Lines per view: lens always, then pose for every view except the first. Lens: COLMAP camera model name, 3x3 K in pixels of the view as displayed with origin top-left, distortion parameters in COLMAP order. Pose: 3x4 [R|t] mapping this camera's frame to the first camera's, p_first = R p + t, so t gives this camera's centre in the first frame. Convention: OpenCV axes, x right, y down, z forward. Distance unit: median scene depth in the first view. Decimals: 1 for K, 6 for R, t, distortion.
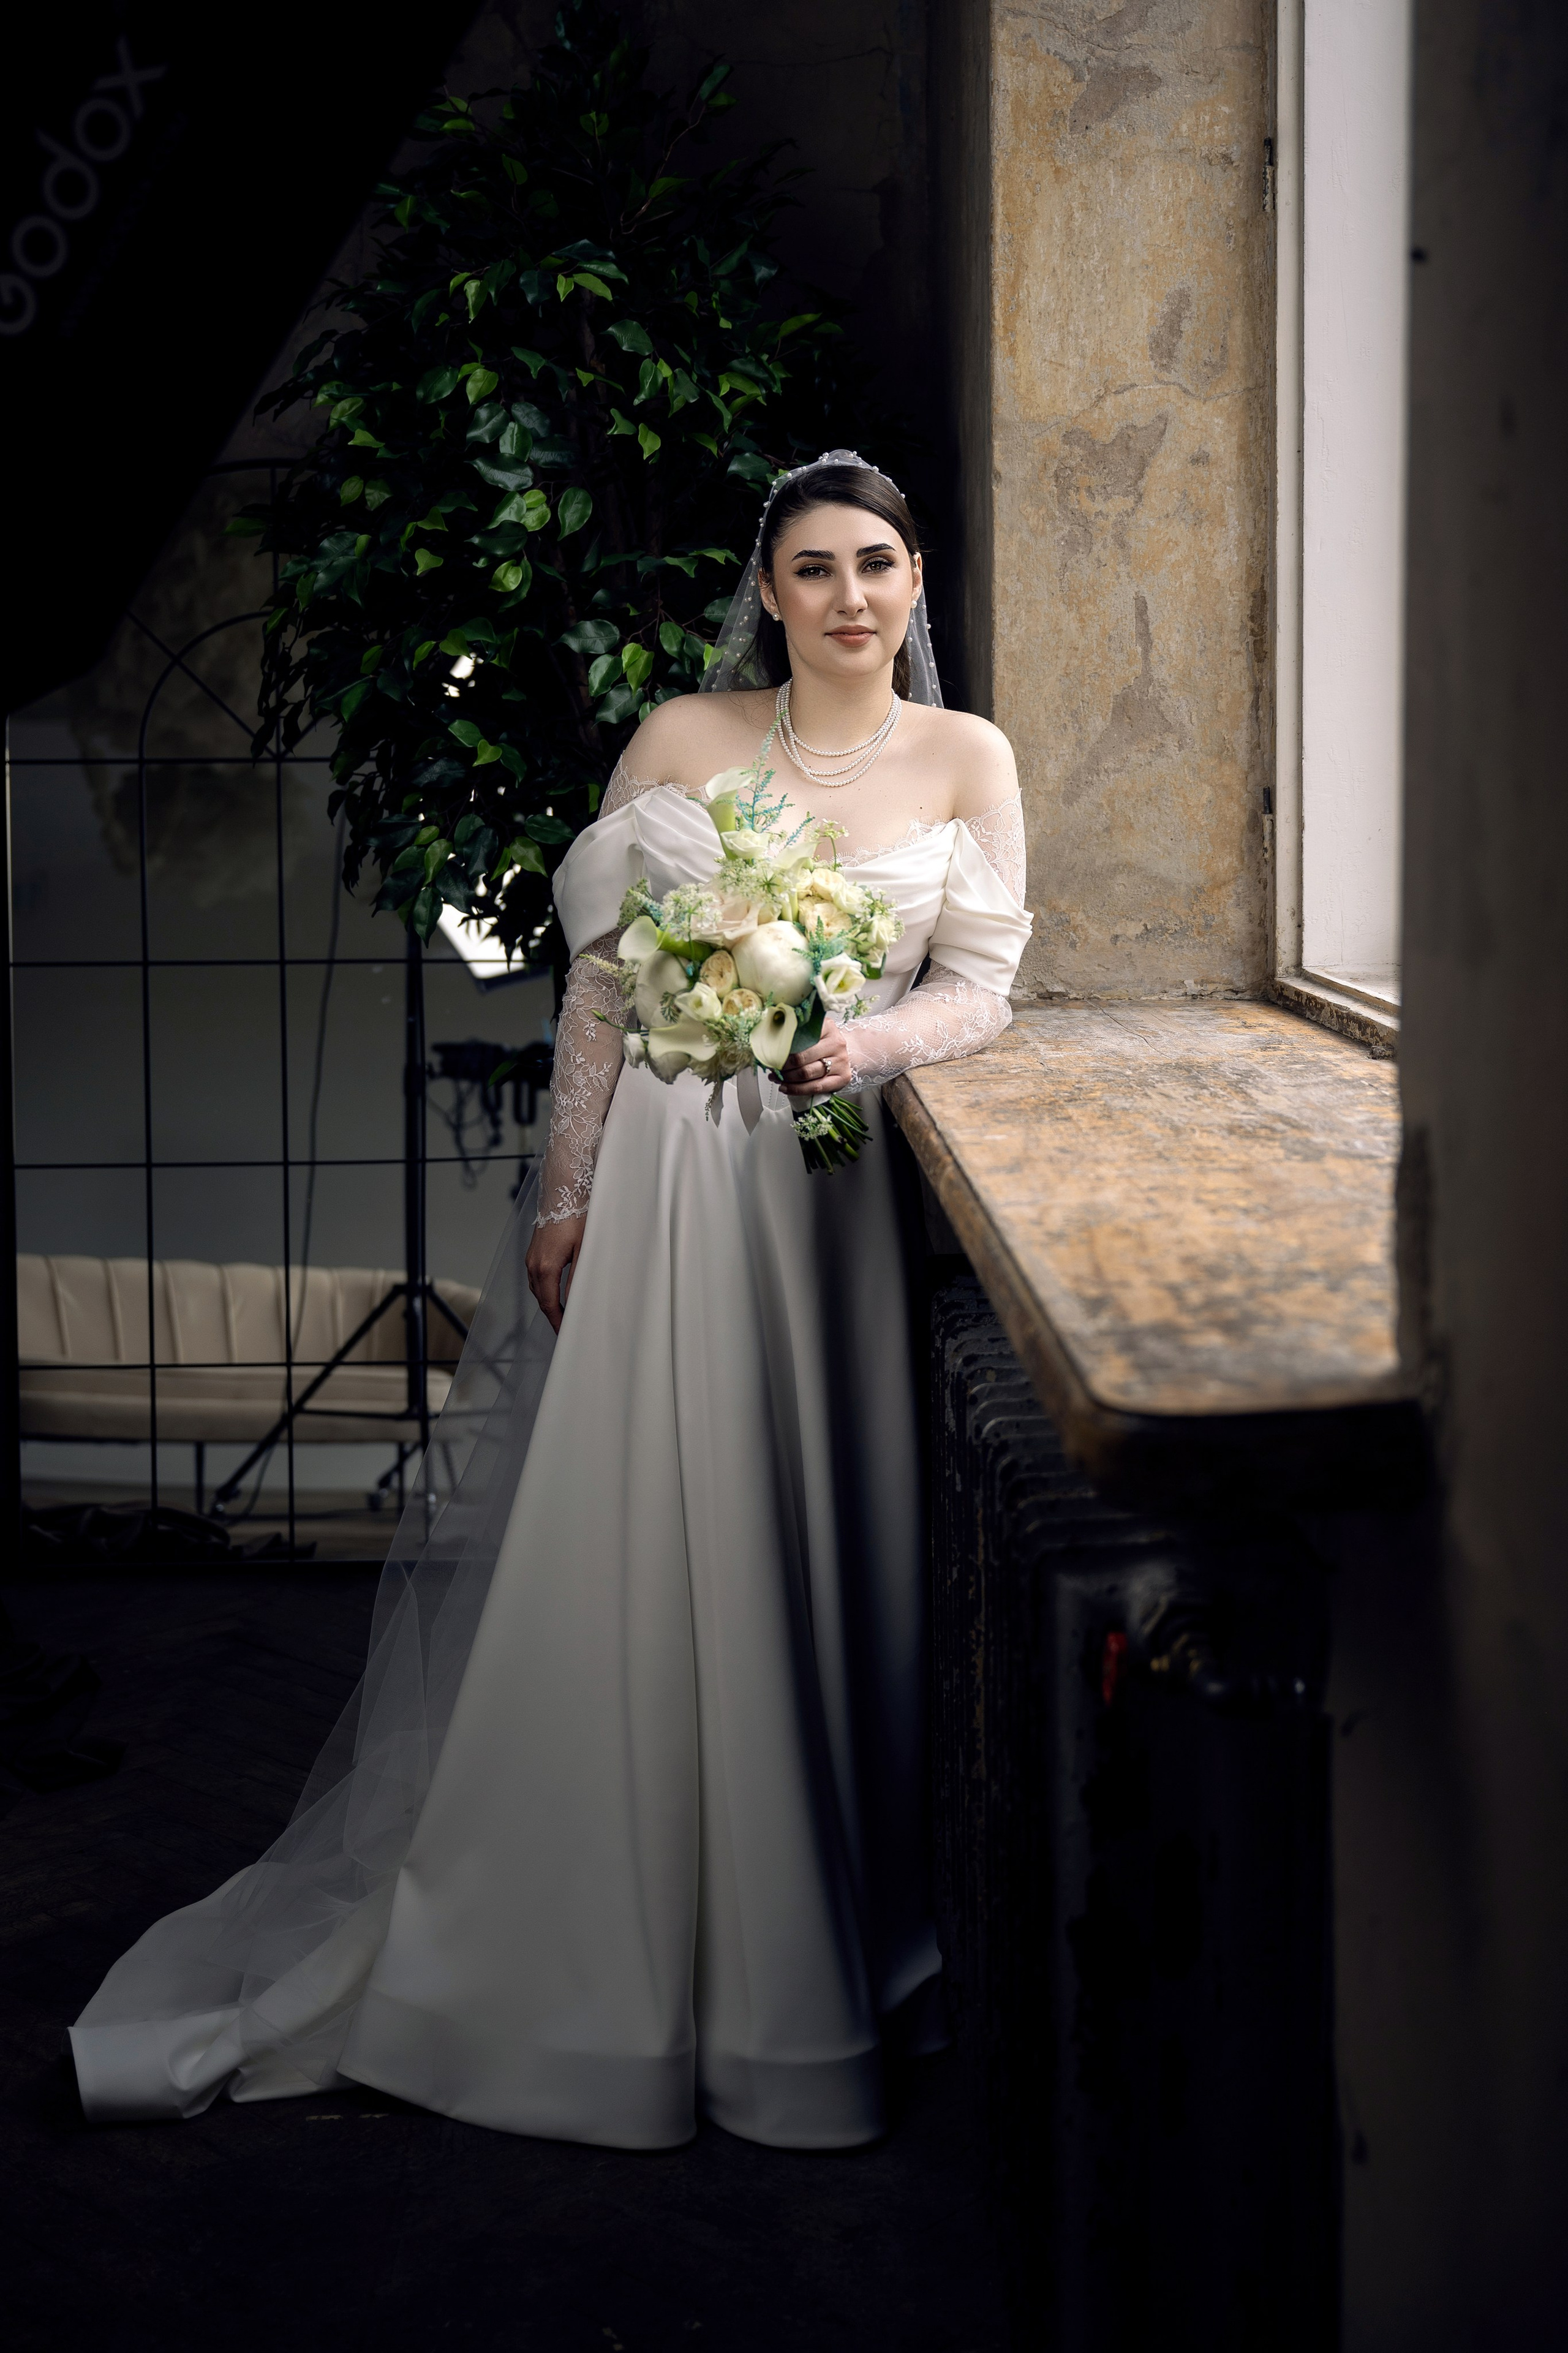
lens RADIAL K [[2831.7, 0, 775.8], [0, 2831.7, 1165.3], [0, 0, 1]] dist [0.012792, 0.000000]
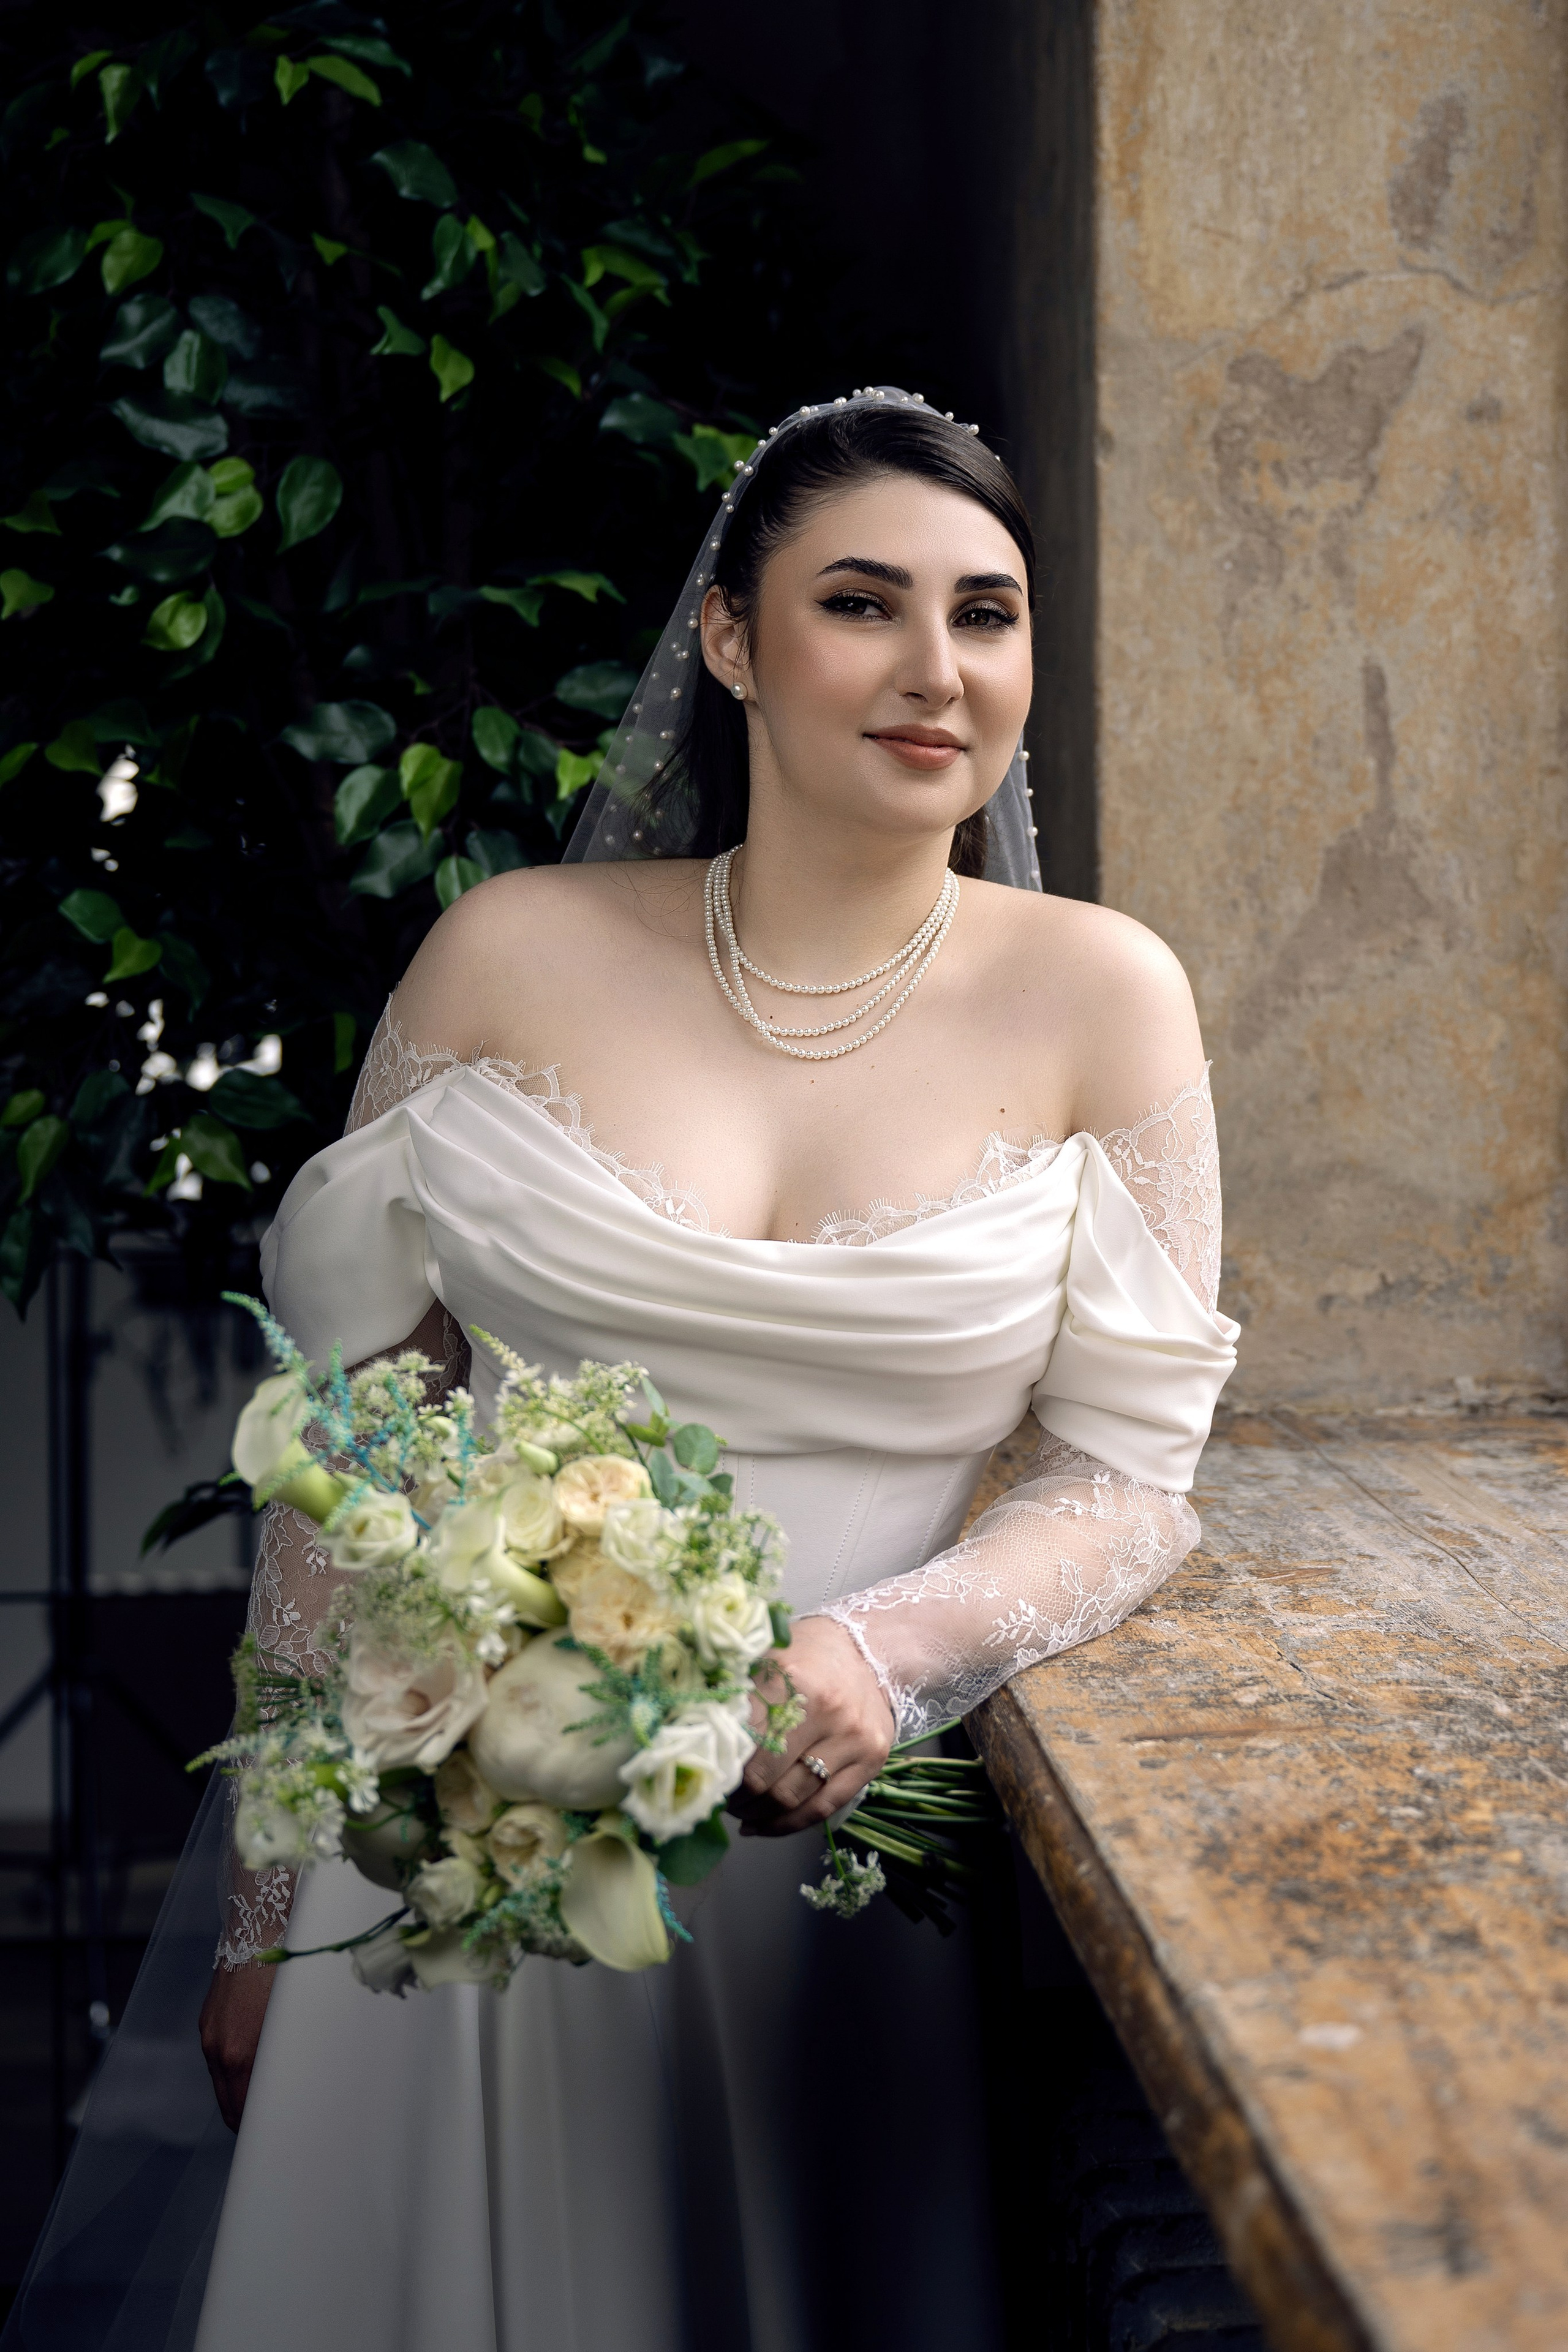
lens RADIAL K [[3787.6, 0, 789.4], [0, 3787.6, 1172.6], [0, 0, 1]] dist [0.007804, 0.000000]
pose [[0.999265, 0.000495, 0.038318, -0.008498], [0.001566, 0.998554, -0.053734, -0.067924], [-0.038289, 0.053754, 0.997820, 0.300987]]
